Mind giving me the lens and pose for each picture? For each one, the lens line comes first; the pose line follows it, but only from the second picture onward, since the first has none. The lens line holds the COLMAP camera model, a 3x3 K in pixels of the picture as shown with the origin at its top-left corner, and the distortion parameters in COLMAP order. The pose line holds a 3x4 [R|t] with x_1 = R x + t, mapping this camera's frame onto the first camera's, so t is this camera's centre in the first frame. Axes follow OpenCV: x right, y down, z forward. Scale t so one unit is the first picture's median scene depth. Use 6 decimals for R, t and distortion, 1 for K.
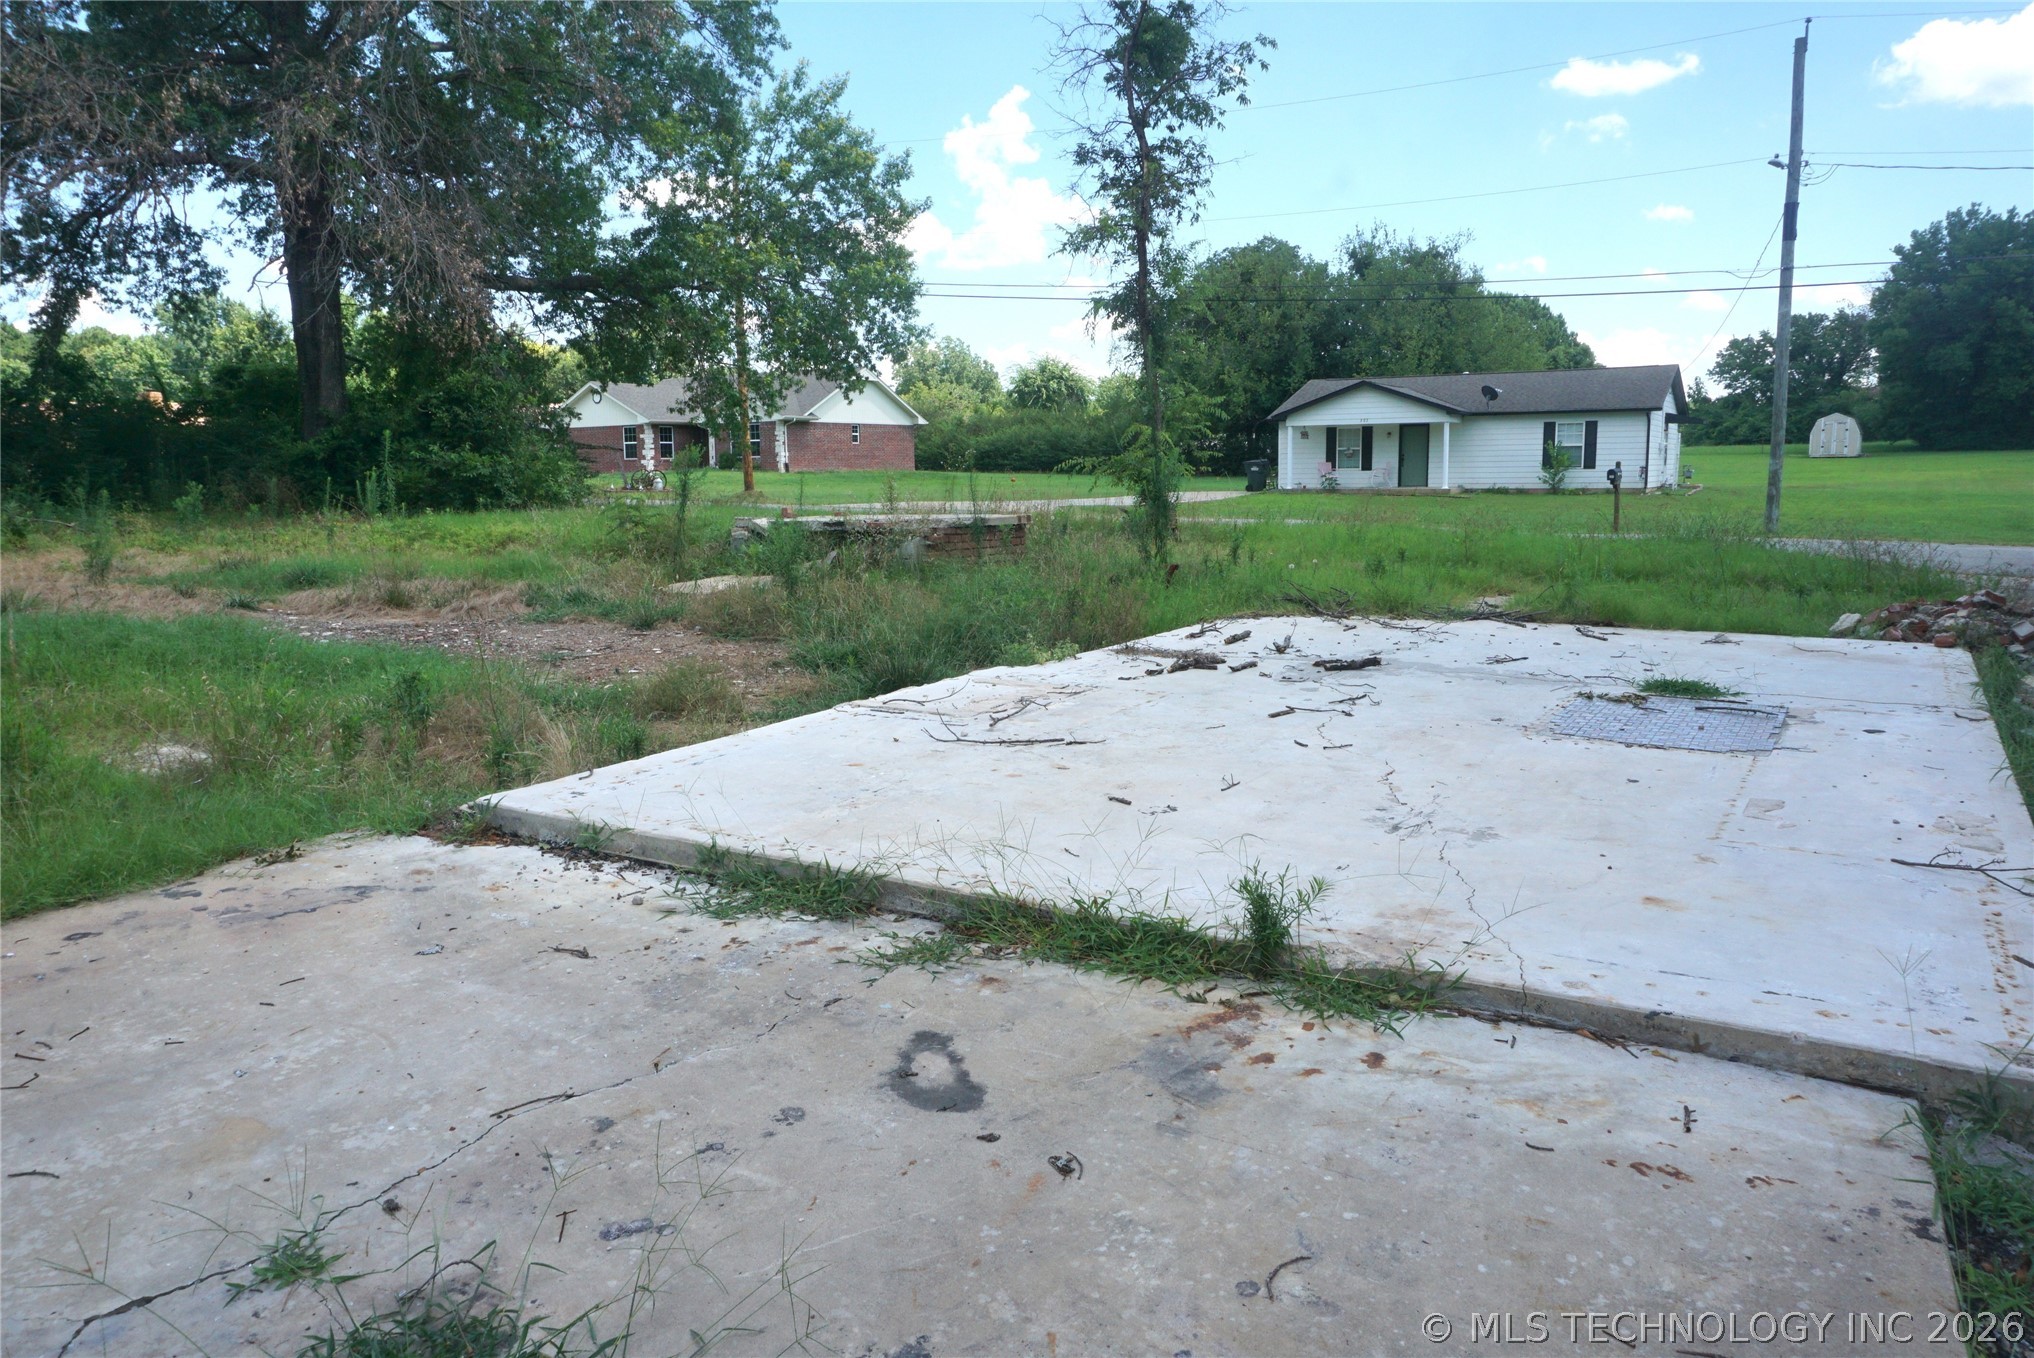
lens RADIAL K [[1382.1, 0, 1033.5], [0, 1382.1, 666.5], [0, 0, 1]] dist [-0.044071, 0.033961]
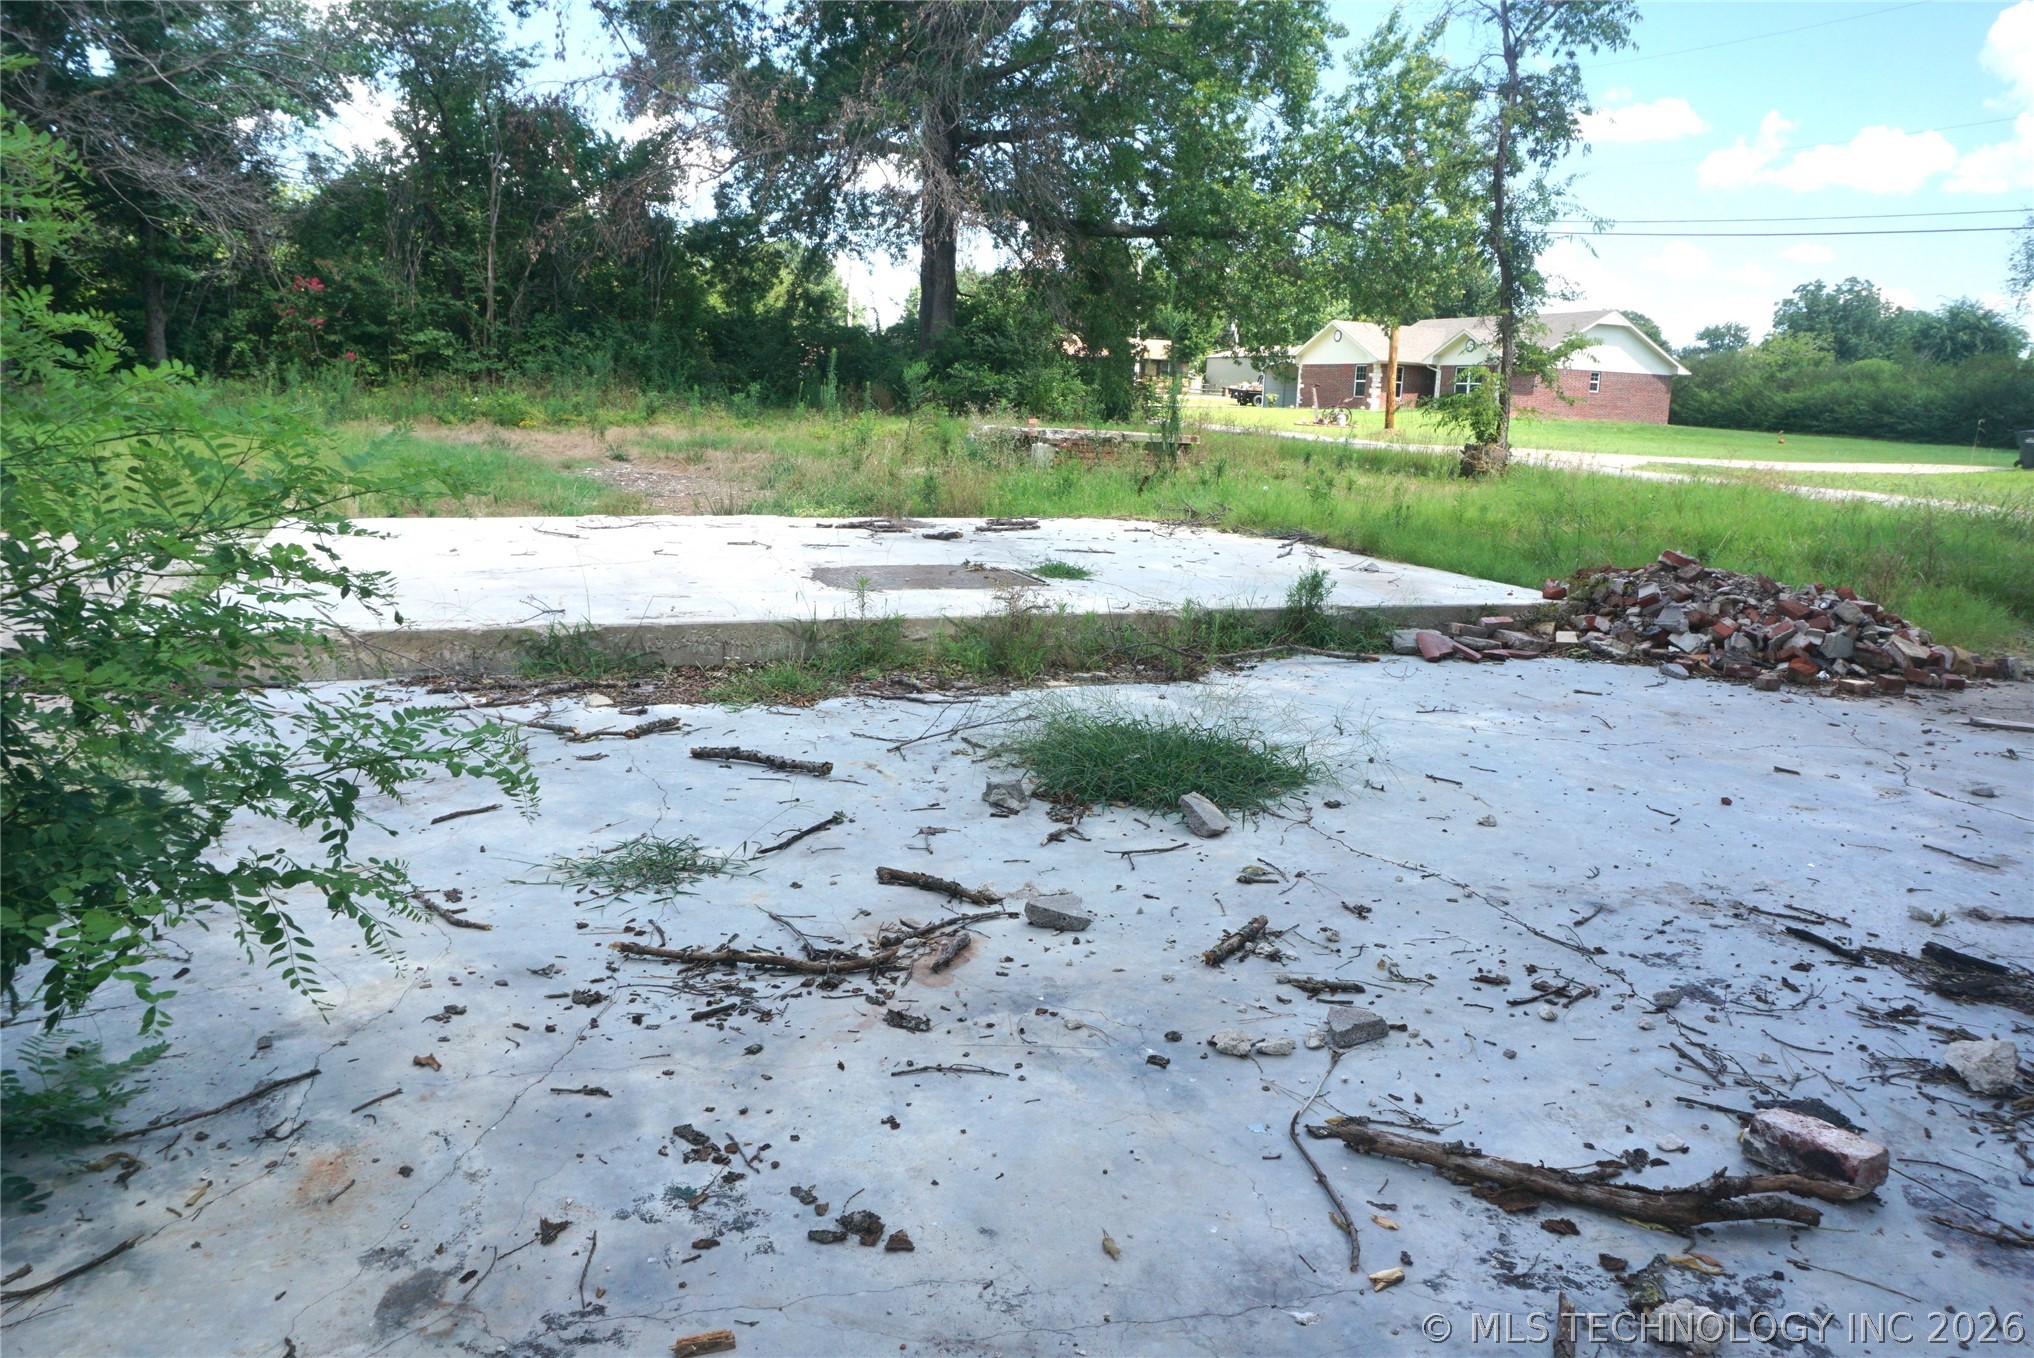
lens RADIAL K [[1382.1, 0, 1006.3], [0, 1382.1, 673.5], [0, 0, 1]] dist [-0.044071, 0.033961]
pose [[0.812405, 0.152046, -0.562920, 0.142479], [-0.127000, 0.988367, 0.083673, 0.002637], [0.569094, 0.003514, 0.822265, -0.003932]]
